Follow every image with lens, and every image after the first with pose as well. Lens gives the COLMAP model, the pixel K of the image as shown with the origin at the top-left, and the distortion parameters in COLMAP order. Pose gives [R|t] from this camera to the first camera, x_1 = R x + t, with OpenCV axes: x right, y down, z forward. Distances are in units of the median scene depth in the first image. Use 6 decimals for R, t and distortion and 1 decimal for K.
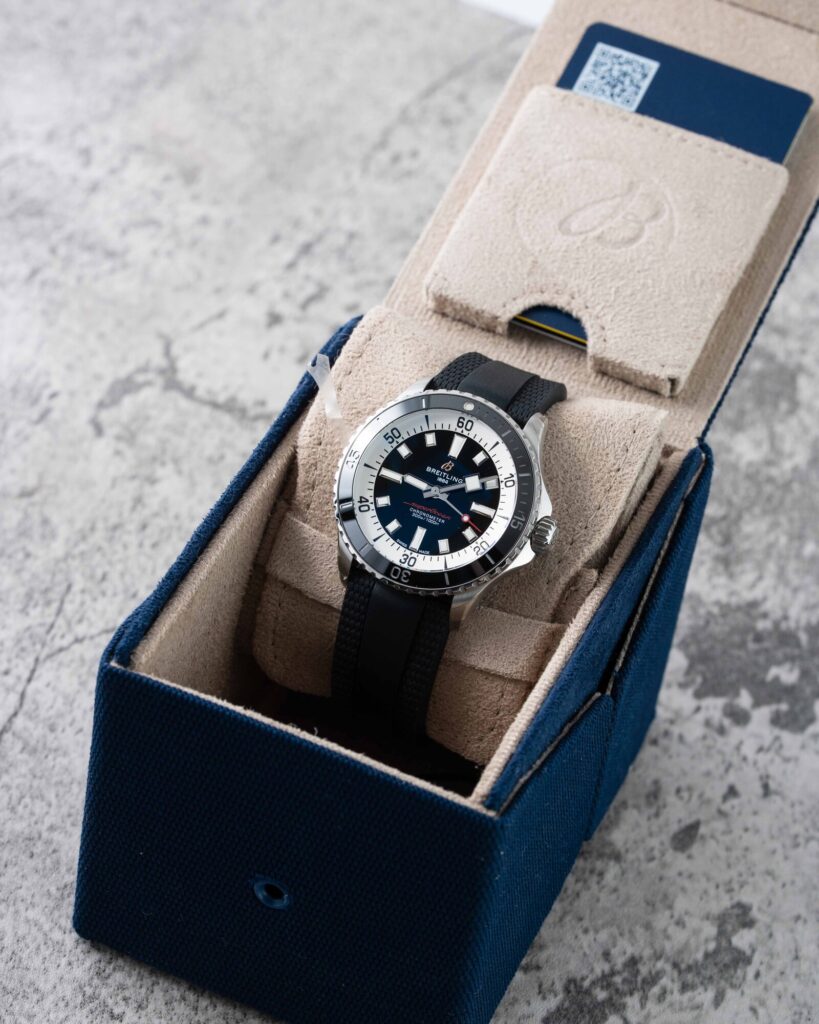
lens RADIAL K [[4844.6, 0, 409.6], [0, 4844.6, 511.9], [0, 0, 1]] dist [-0.107973, 0.000000]
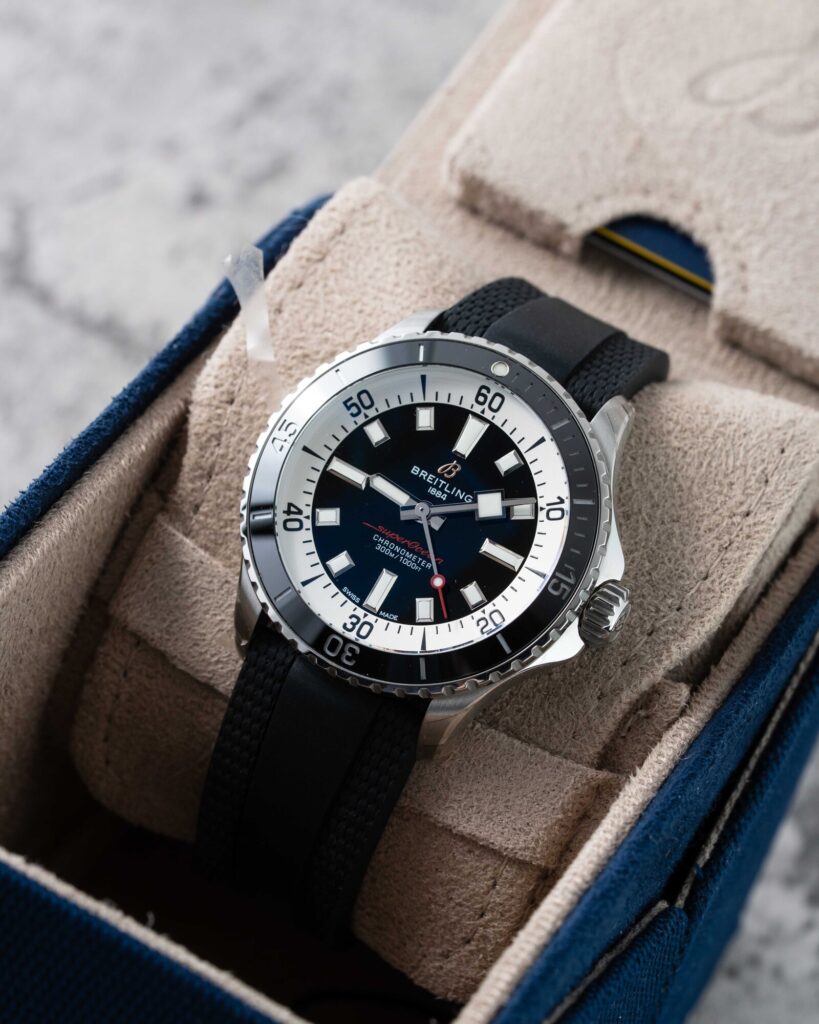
lens RADIAL K [[4844.6, 0, 405.2], [0, 4844.6, 520.8], [0, 0, 1]] dist [-0.107973, 0.000000]
pose [[0.991941, 0.126636, 0.004127, 0.001184], [-0.126644, 0.991947, 0.001589, -0.003738], [-0.003893, -0.002098, 0.999990, 0.436210]]
